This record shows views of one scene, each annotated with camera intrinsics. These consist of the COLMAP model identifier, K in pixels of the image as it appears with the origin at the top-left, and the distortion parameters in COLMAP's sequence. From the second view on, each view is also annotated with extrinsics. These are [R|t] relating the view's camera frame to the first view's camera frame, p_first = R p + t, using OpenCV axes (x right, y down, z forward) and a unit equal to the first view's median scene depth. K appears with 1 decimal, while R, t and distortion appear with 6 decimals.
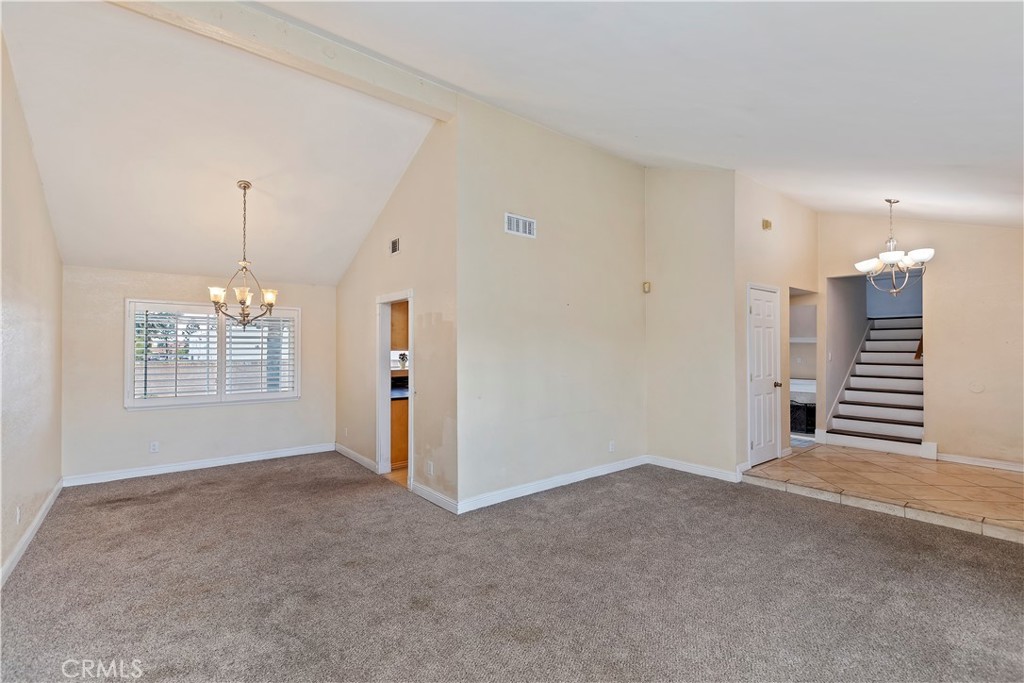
lens RADIAL K [[456.9, 0, 512.0], [0, 456.9, 341.5], [0, 0, 1]] dist [-0.001303, -0.000602]
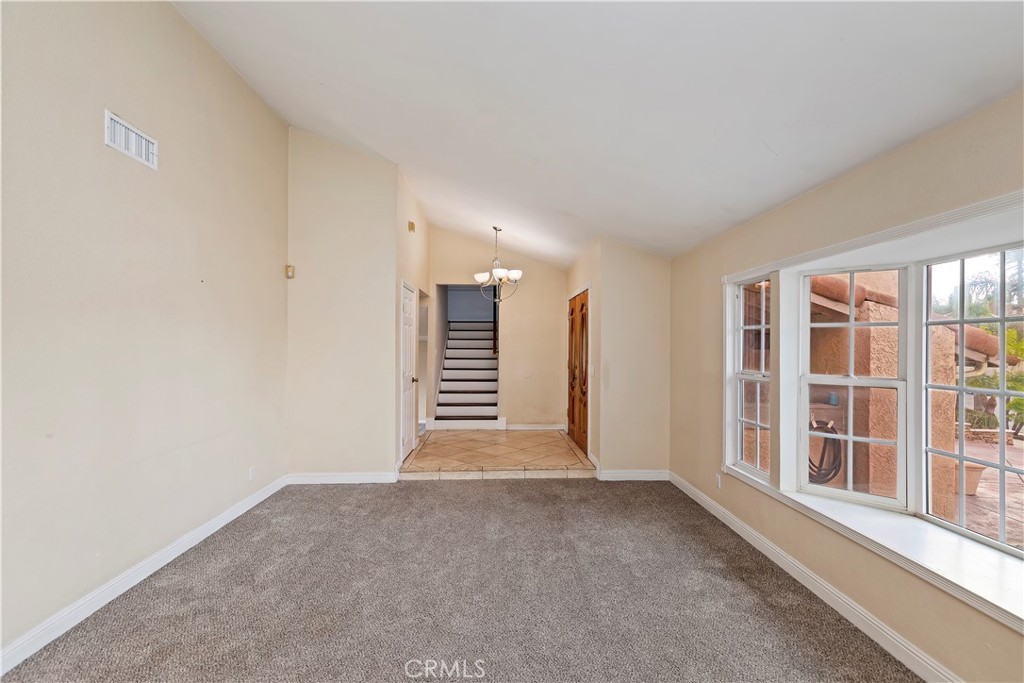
lens RADIAL K [[460.3, 0, 512.0], [0, 460.3, 341.5], [0, 0, 1]] dist [0.000856, -0.000364]
pose [[0.590814, 0.010164, 0.806744, -0.167795], [-0.014770, 0.999889, -0.001780, 0.004483], [-0.806672, -0.010864, 0.590899, 0.224538]]
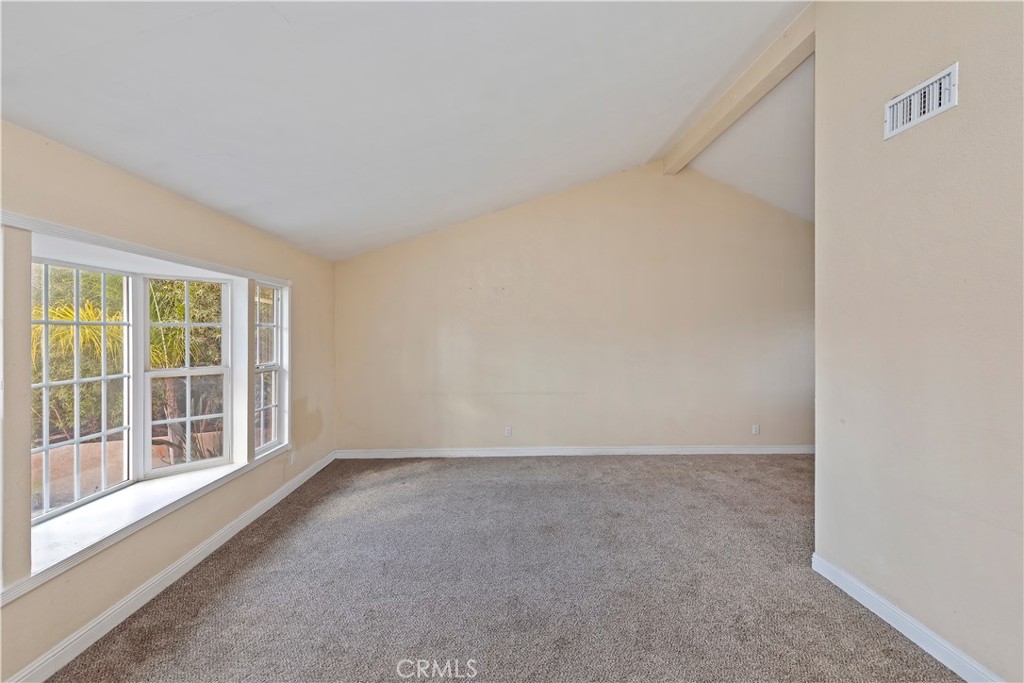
lens RADIAL K [[465.6, 0, 514.3], [0, 465.6, 322.2], [0, 0, 1]] dist [0.001175, -0.000155]
pose [[-0.591094, 0.001302, -0.806601, 0.662091], [0.010504, 0.999926, -0.006083, -0.017606], [0.806534, -0.012068, -0.591064, 0.911058]]
